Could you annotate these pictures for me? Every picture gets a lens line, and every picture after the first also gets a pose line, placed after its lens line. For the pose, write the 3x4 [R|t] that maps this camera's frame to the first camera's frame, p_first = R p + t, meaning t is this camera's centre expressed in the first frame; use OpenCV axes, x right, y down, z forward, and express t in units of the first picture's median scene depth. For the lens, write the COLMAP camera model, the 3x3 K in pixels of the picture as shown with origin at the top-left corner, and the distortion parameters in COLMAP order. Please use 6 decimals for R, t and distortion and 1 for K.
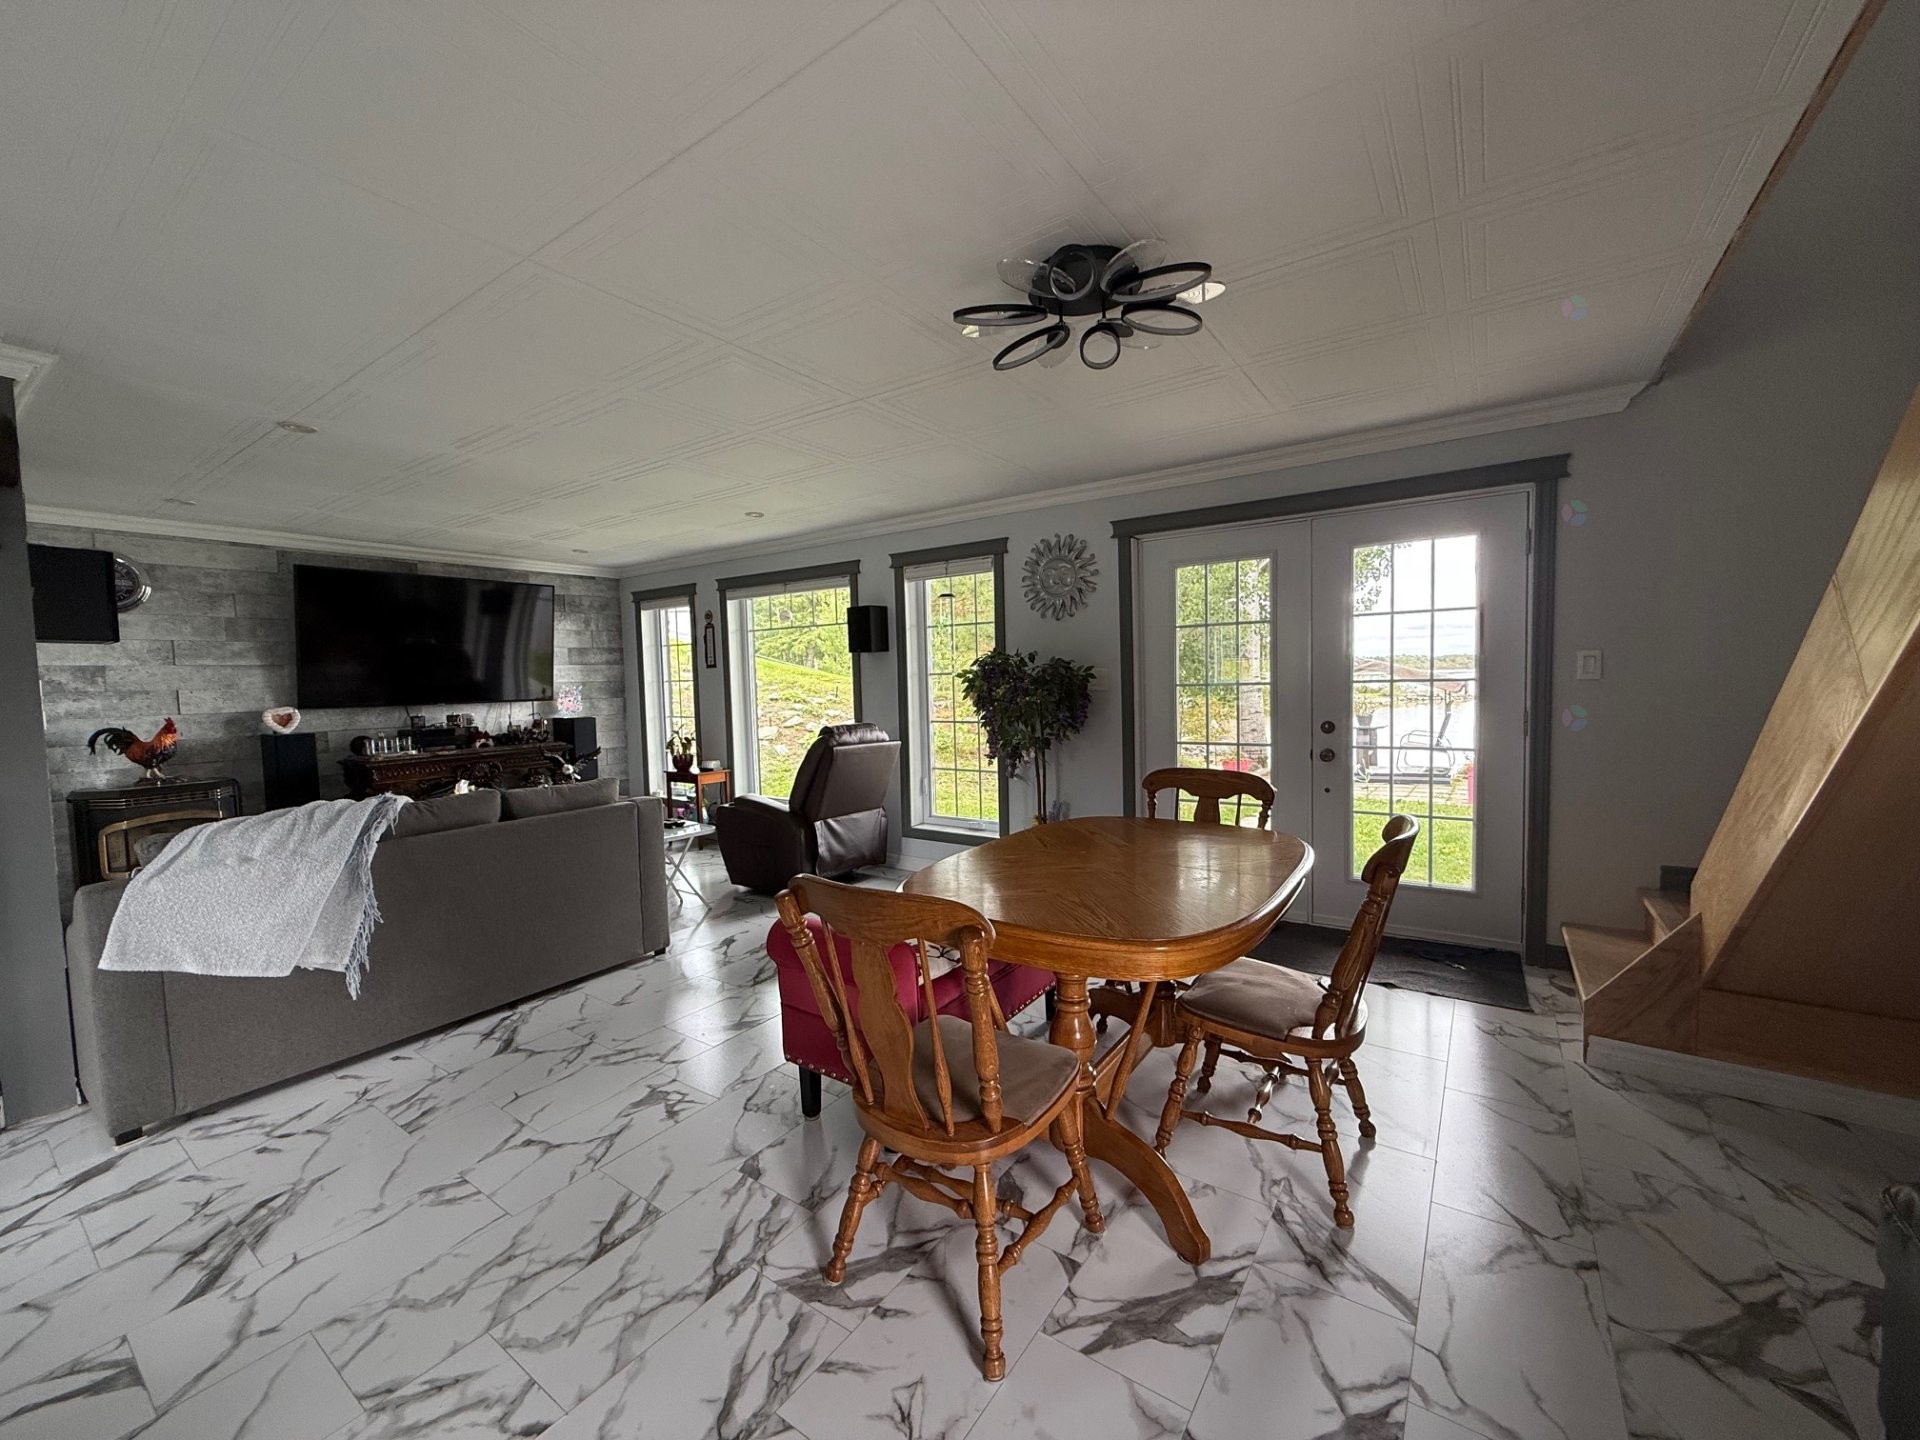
lens RADIAL K [[762.3, 0, 952.8], [0, 762.3, 721.9], [0, 0, 1]] dist [-0.001392, 0.000456]
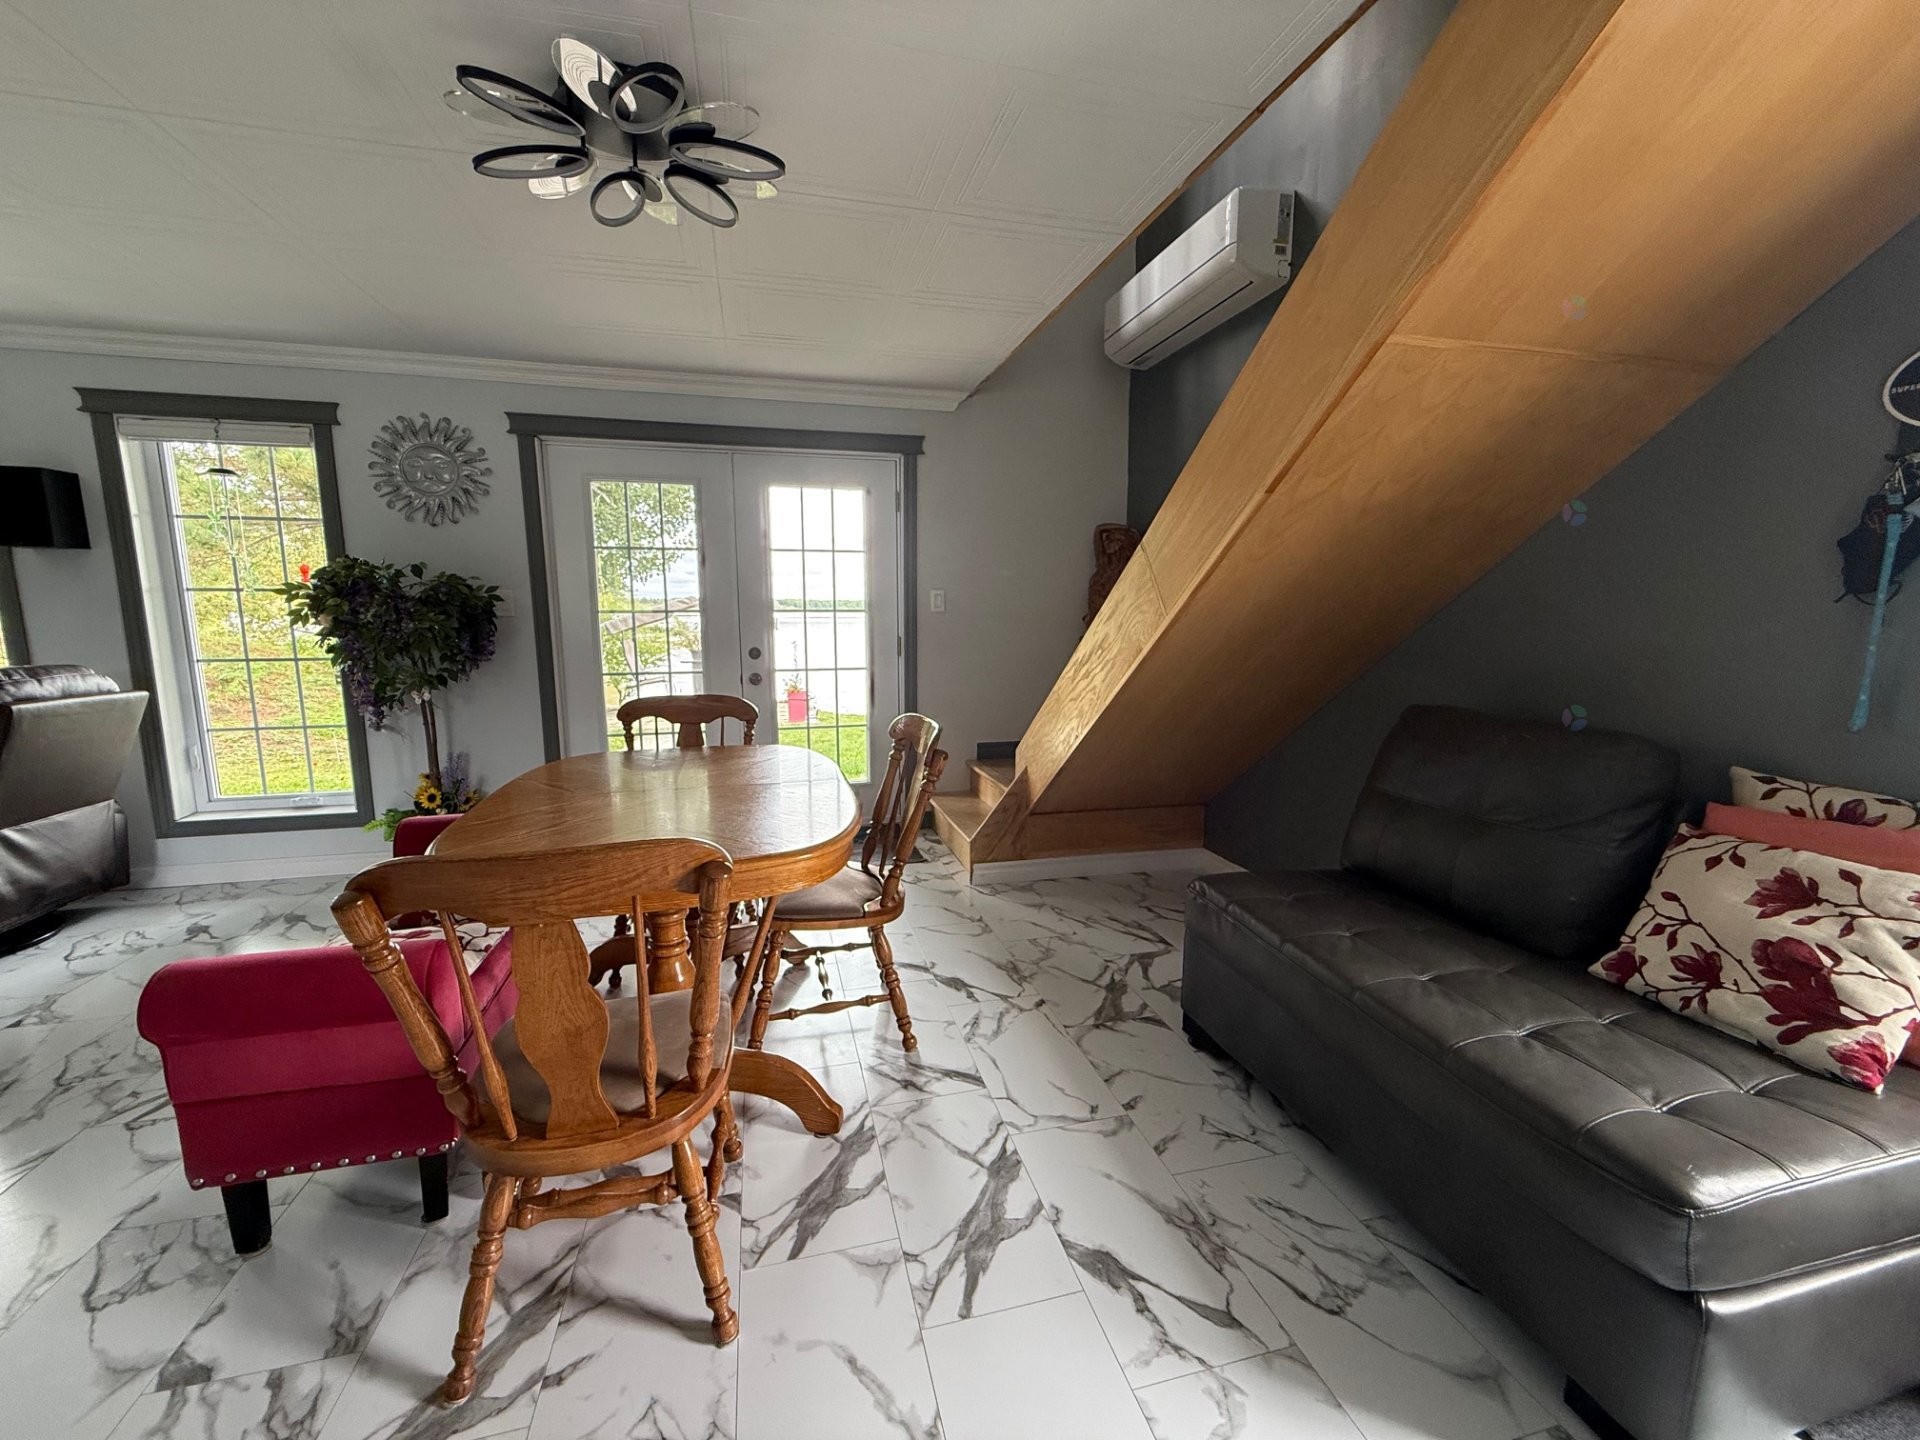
lens RADIAL K [[762.3, 0, 952.8], [0, 762.3, 721.9], [0, 0, 1]] dist [-0.001392, 0.000456]
pose [[0.648775, -0.085819, 0.756125, -0.256564], [0.026072, 0.995544, 0.090622, 0.022857], [-0.760533, -0.039080, 0.648122, 0.139193]]
